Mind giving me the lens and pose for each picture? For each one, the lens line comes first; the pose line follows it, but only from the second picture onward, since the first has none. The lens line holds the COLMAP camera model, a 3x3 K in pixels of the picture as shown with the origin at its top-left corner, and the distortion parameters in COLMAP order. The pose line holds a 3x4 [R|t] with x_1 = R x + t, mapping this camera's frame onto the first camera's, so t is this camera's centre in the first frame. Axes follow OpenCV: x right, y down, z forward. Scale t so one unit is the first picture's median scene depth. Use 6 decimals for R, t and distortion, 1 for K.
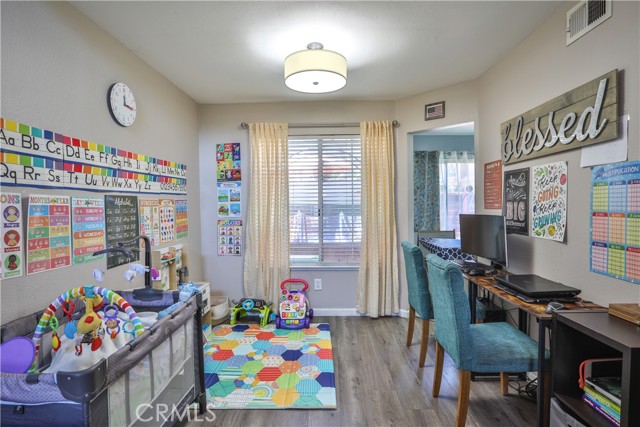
lens RADIAL K [[330.6, 0, 320.0], [0, 330.6, 213.5], [0, 0, 1]] dist [-0.073744, 0.029667]
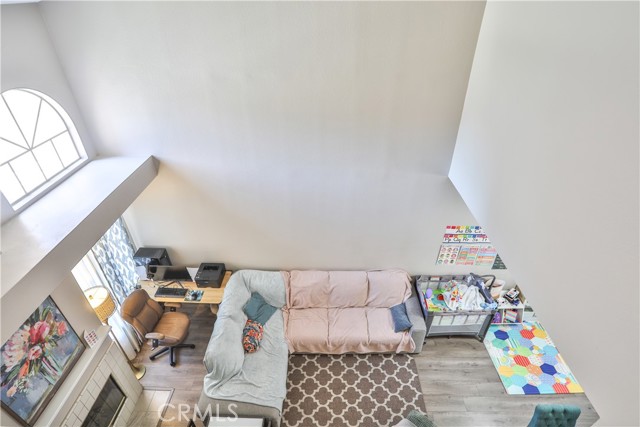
lens RADIAL K [[330.6, 0, 320.0], [0, 330.6, 213.5], [0, 0, 1]] dist [-0.073744, 0.029667]
pose [[0.006251, 0.565153, -0.824963, 0.637921], [-0.016549, 0.824924, 0.565001, -0.901732], [0.999844, 0.010121, 0.014509, -0.172133]]
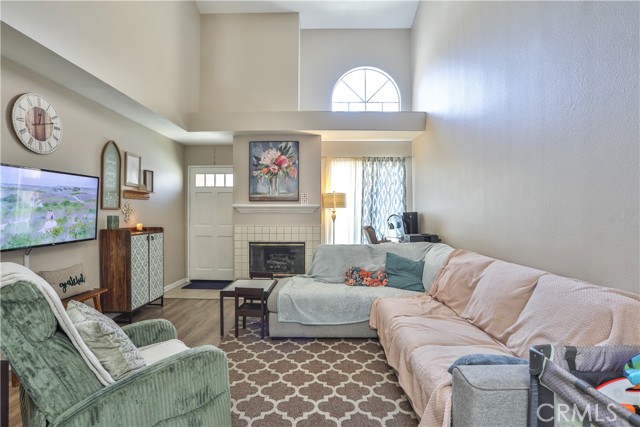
lens RADIAL K [[330.6, 0, 320.0], [0, 330.6, 213.5], [0, 0, 1]] dist [-0.073744, 0.029667]
pose [[-0.999696, 0.006432, -0.023808, 0.021554], [0.005843, 0.999677, 0.024742, -0.009566], [0.023960, 0.024596, -0.999410, 0.603850]]
